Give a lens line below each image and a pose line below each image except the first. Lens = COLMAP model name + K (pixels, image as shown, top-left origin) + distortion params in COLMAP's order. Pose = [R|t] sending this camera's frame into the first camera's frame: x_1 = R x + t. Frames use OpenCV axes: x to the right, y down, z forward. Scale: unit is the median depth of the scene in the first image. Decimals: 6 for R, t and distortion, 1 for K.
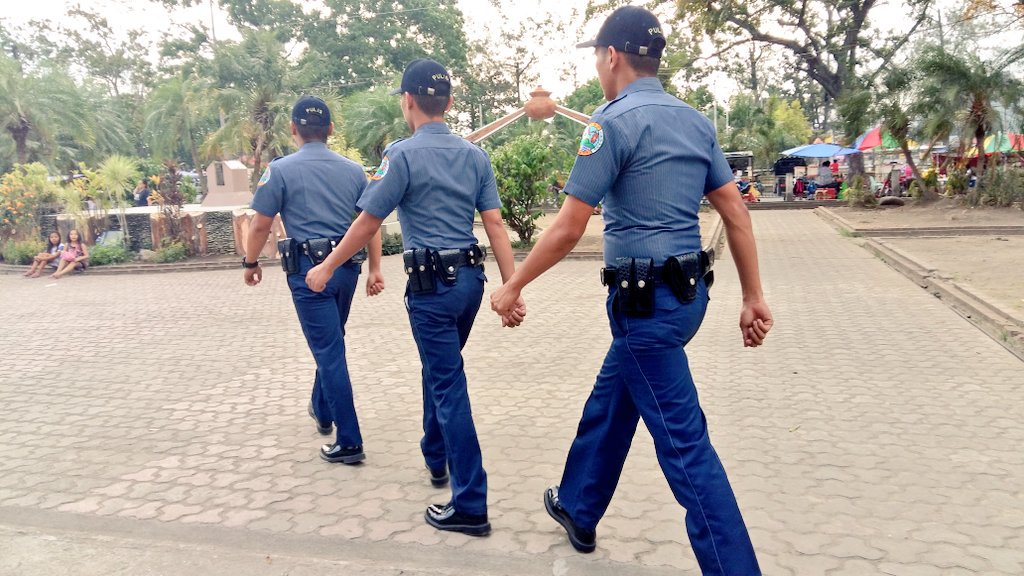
lens RADIAL K [[834.4, 0, 528.3], [0, 834.4, 290.1], [0, 0, 1]] dist [0.096554, -0.202723]
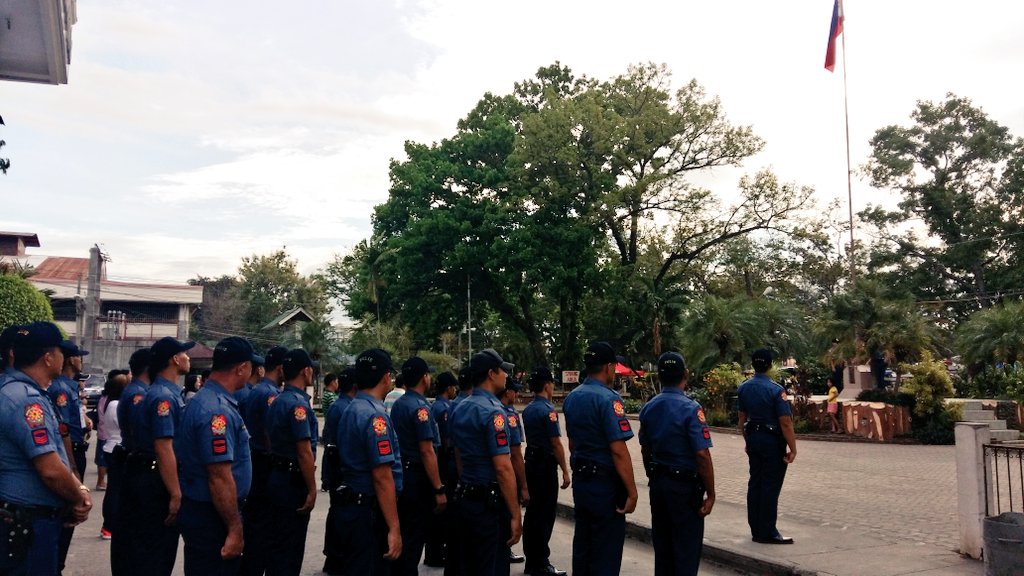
lens RADIAL K [[834.4, 0, 528.3], [0, 834.4, 290.1], [0, 0, 1]] dist [0.096554, -0.202723]
pose [[0.681053, -0.028102, -0.731695, 0.098830], [-0.132339, 0.978083, -0.160745, 0.006274], [0.720176, 0.206308, 0.662408, -0.110834]]
